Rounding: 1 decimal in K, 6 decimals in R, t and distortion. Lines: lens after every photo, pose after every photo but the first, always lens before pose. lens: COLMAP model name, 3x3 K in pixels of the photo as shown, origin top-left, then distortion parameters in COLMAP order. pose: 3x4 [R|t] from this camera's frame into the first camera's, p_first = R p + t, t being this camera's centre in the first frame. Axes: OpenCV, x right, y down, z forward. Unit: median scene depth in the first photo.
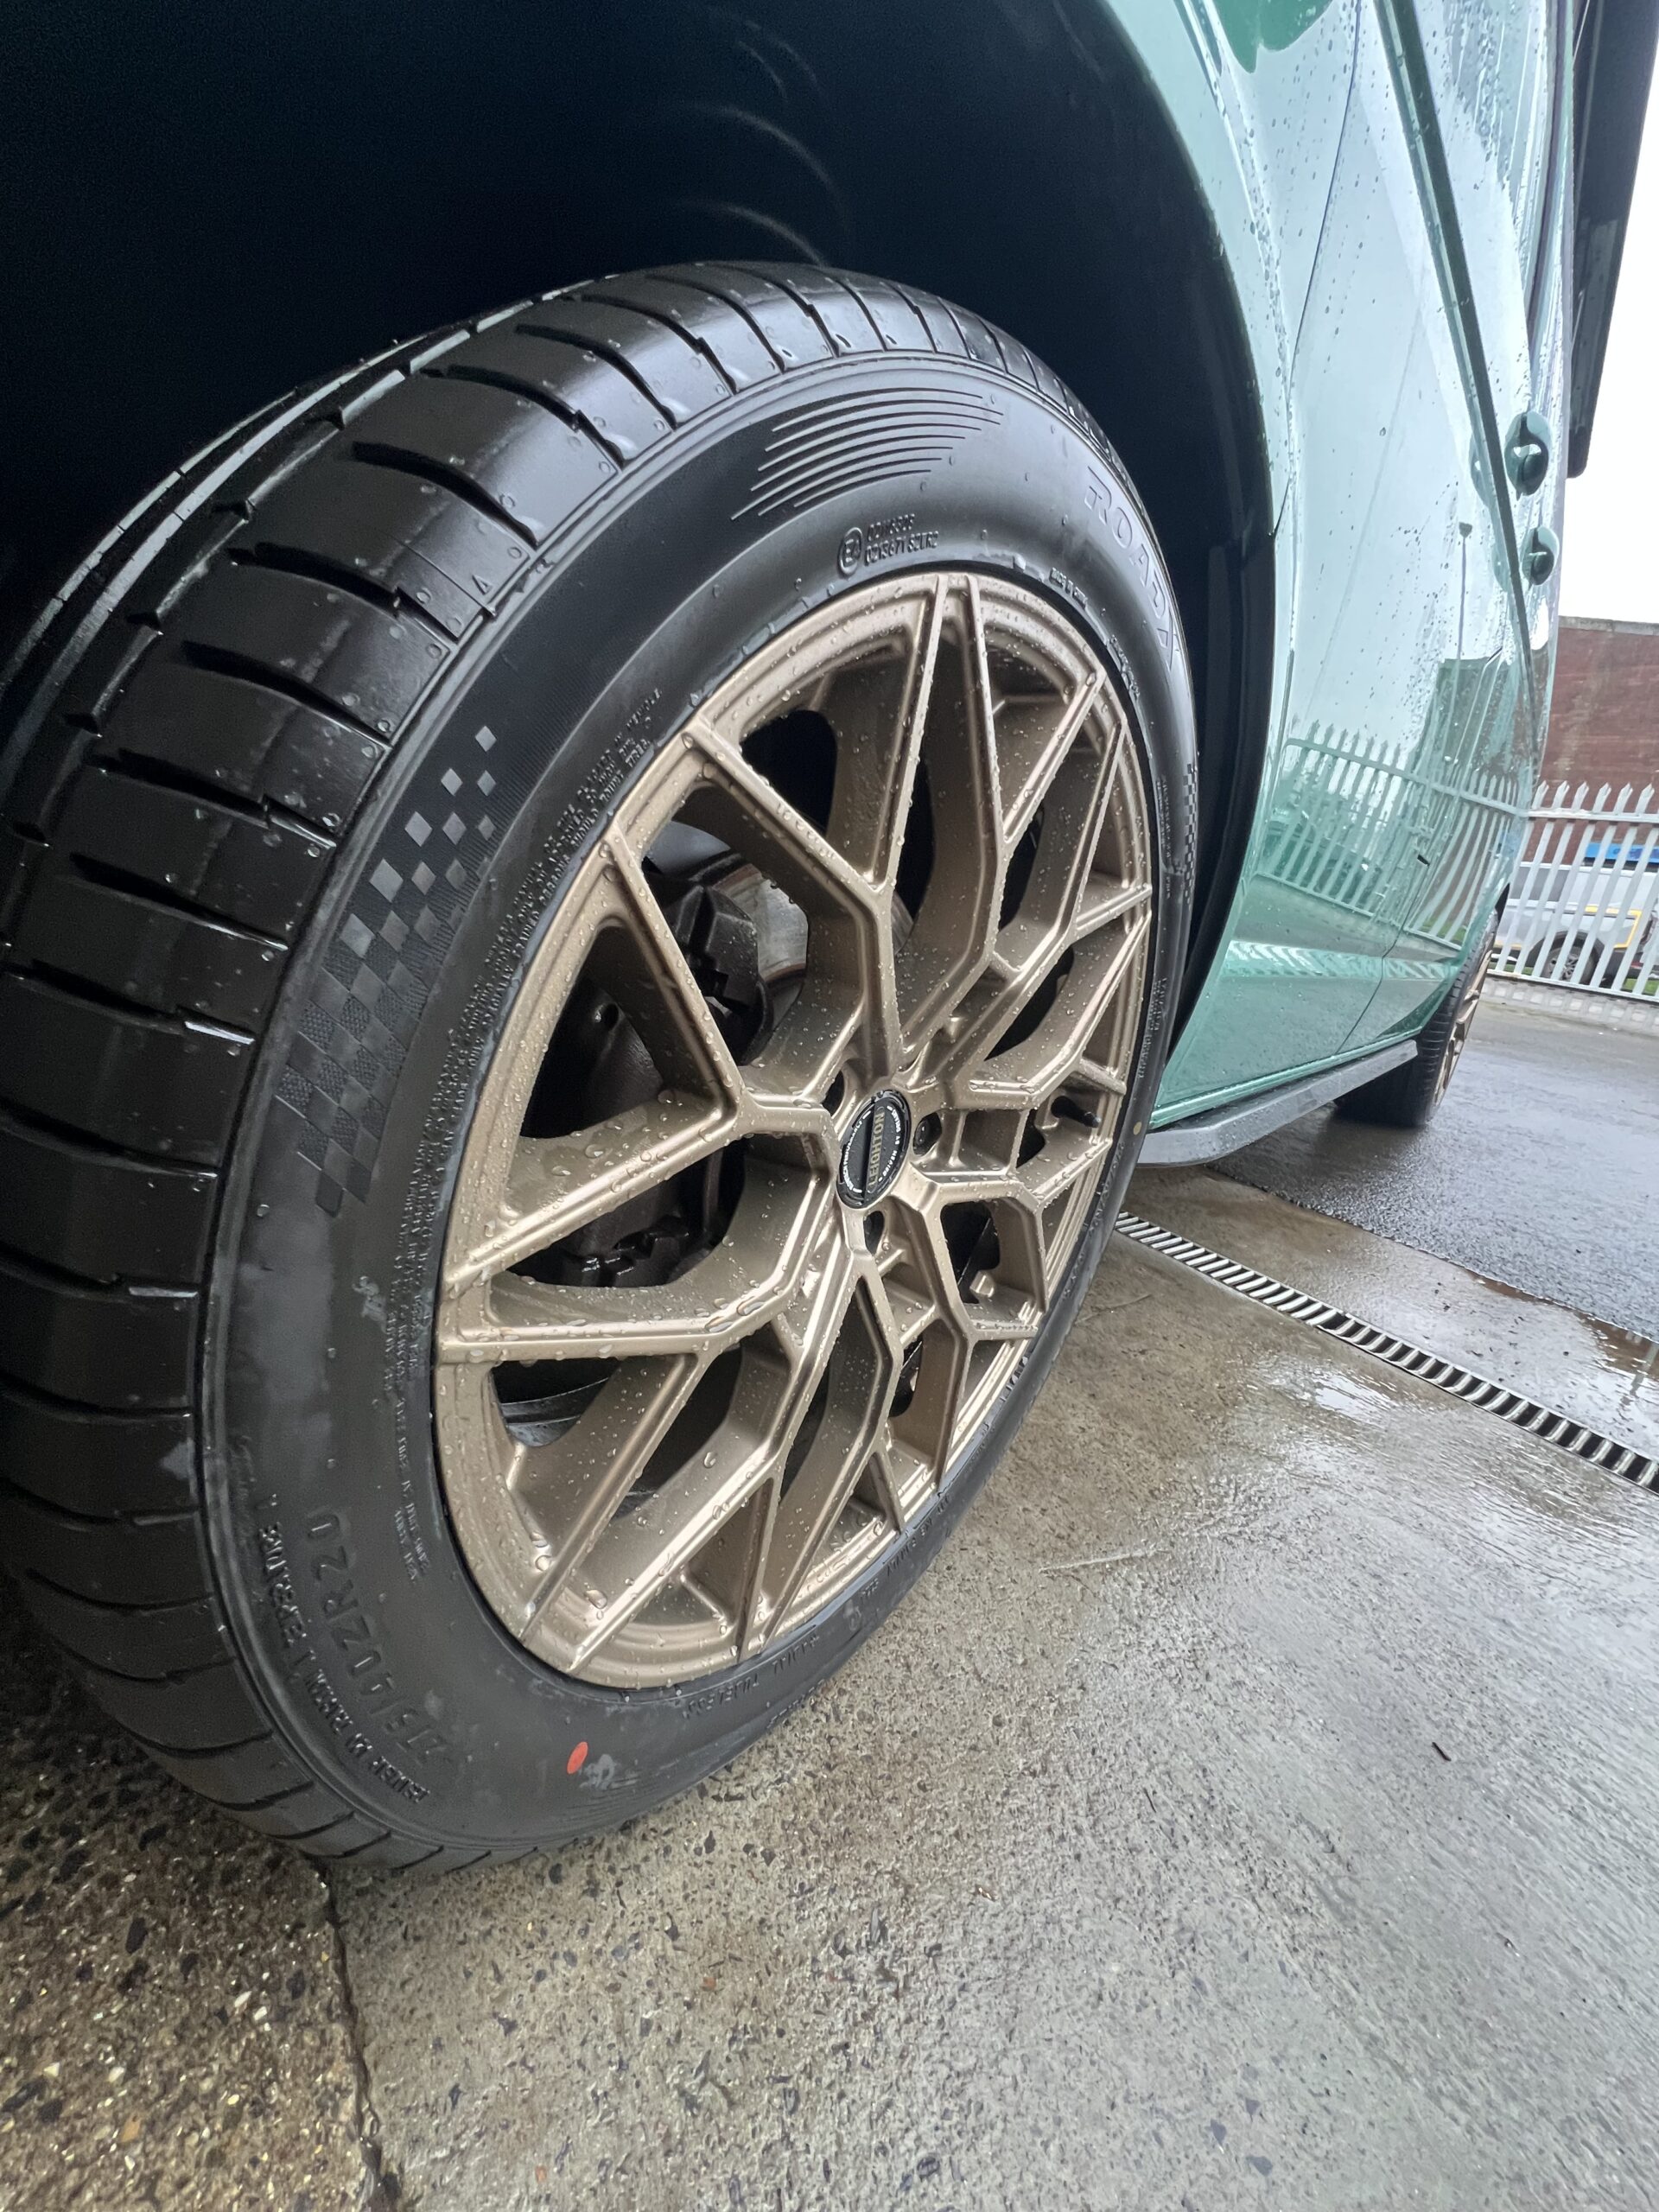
lens RADIAL K [[893.3, 0, 831.8], [0, 893.3, 1101.6], [0, 0, 1]] dist [0.002216, 0.000052]
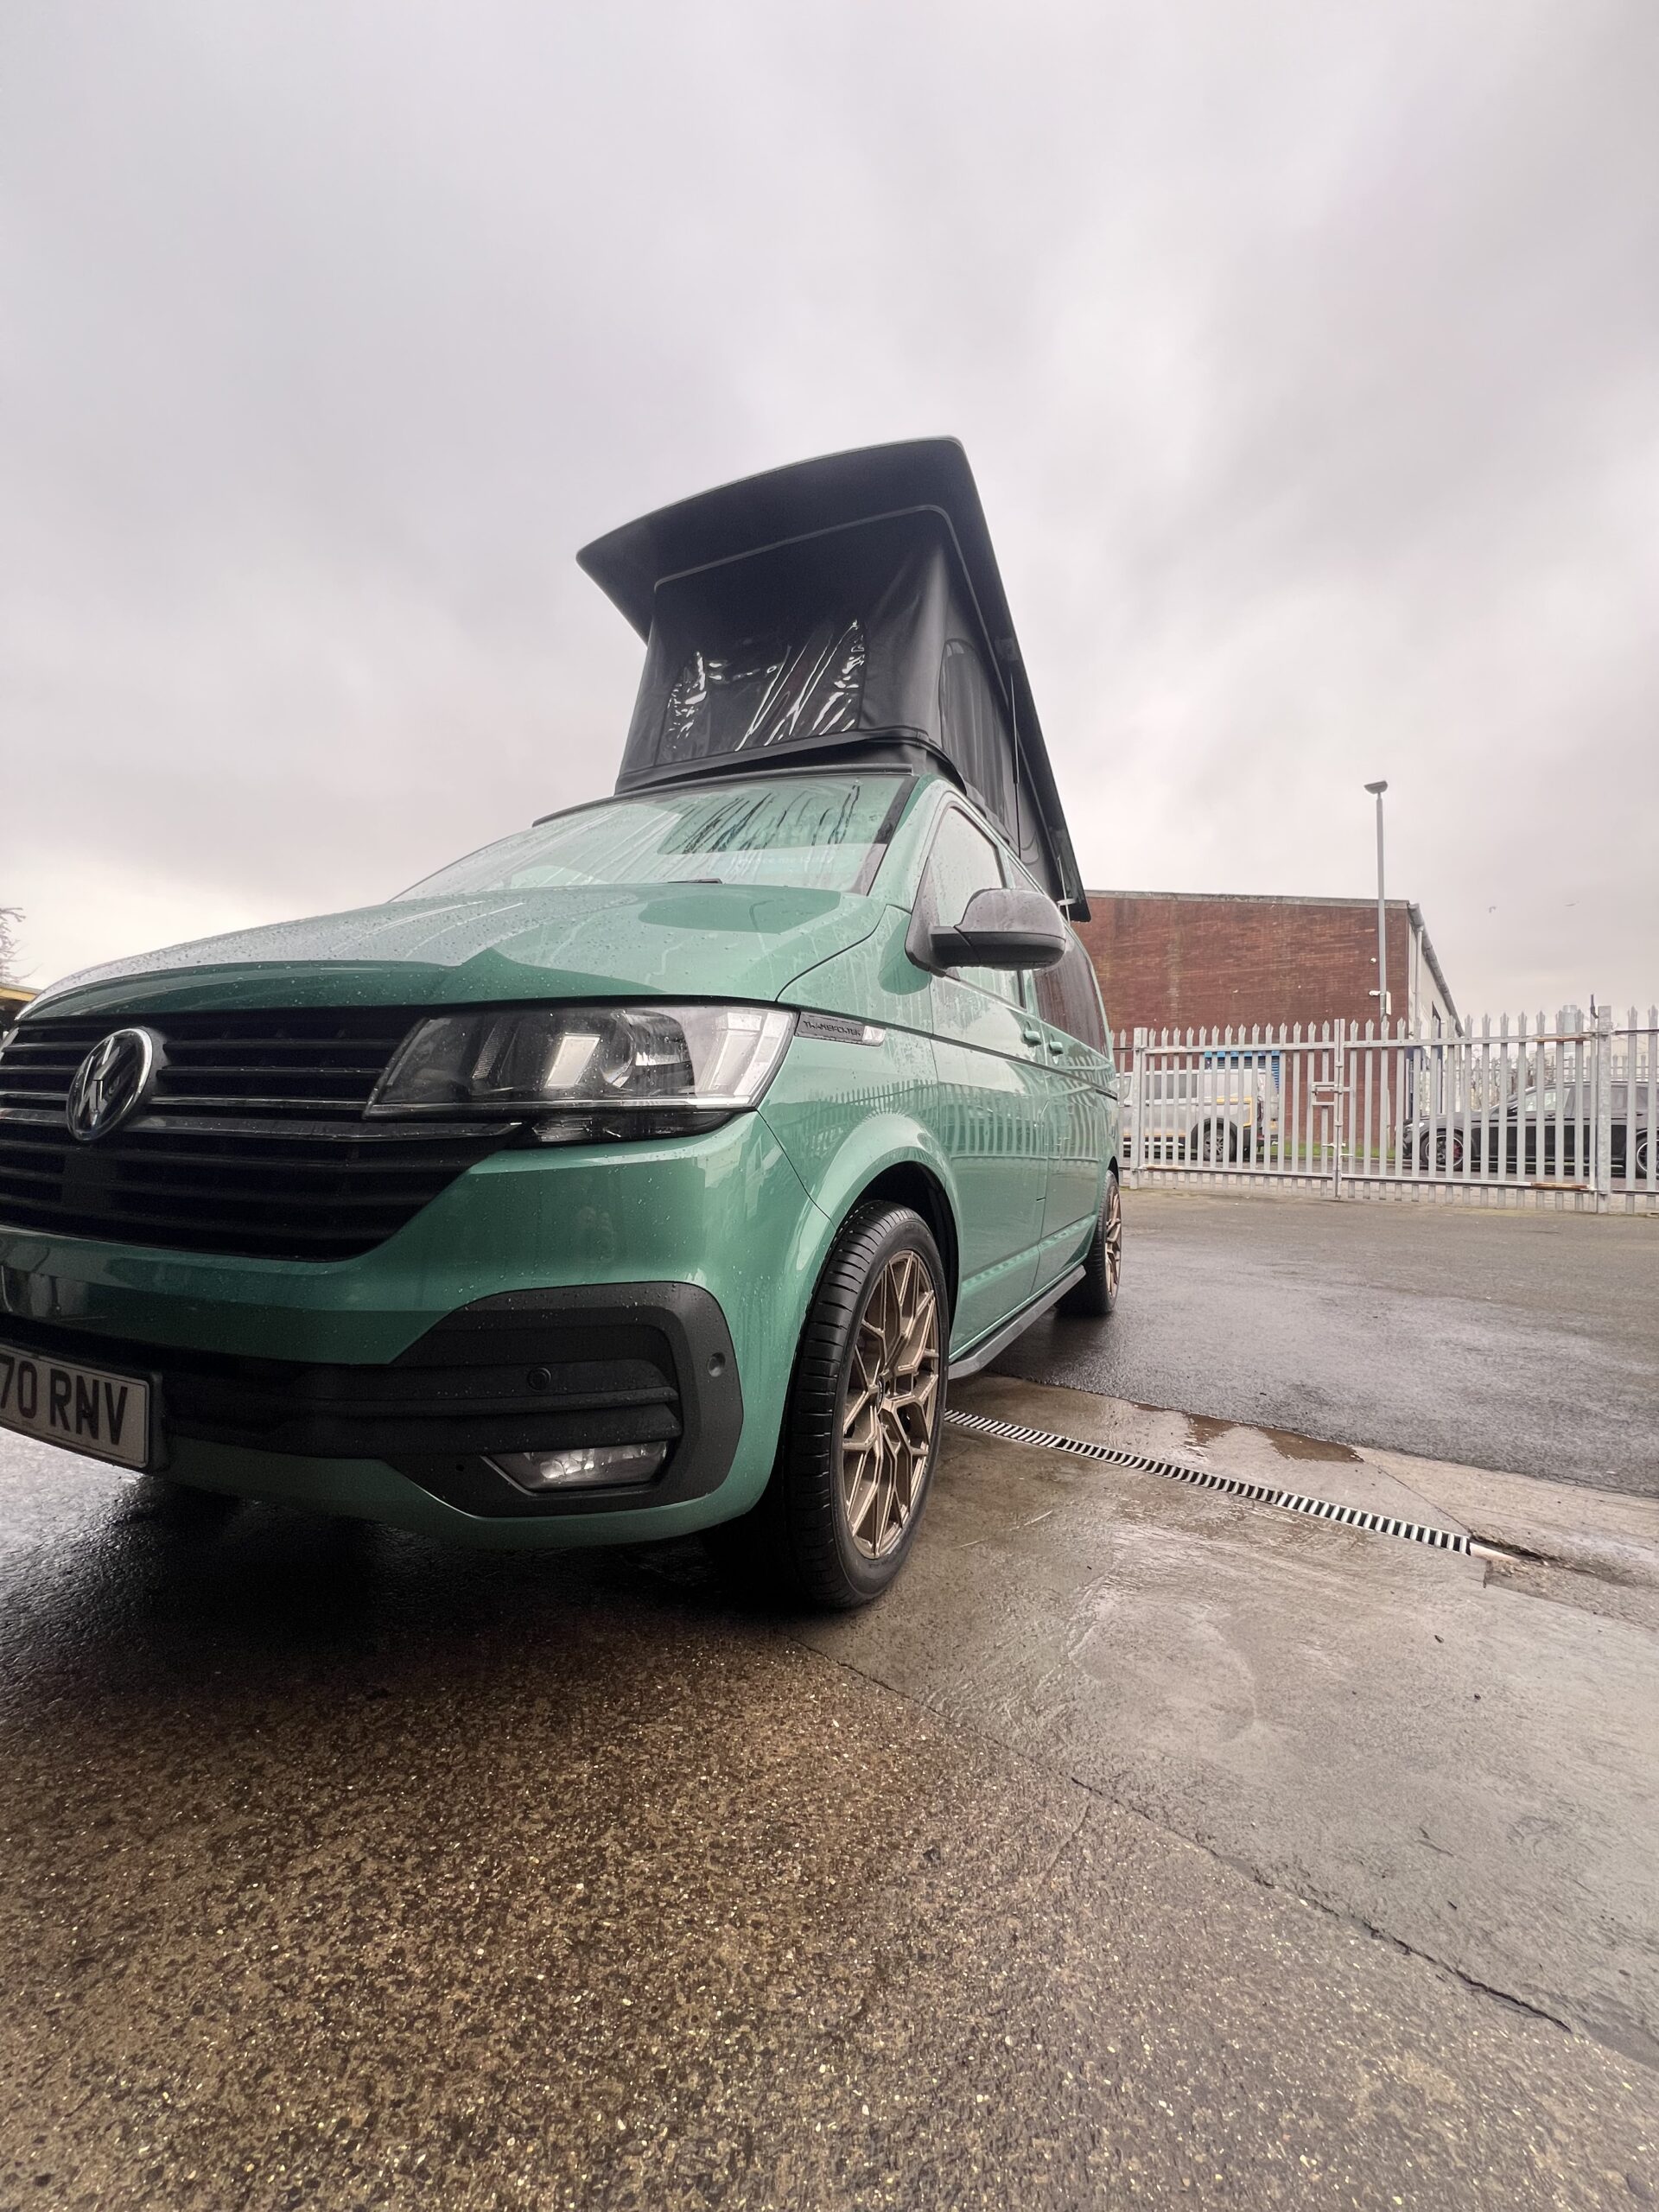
lens RADIAL K [[893.8, 0, 835.7], [0, 893.8, 1111.5], [0, 0, 1]] dist [0.001764, -0.000044]
pose [[0.955453, -0.127673, 0.266101, -0.352862], [0.191638, 0.954054, -0.230341, -0.089813], [-0.224466, 0.271075, 0.936020, -0.985136]]
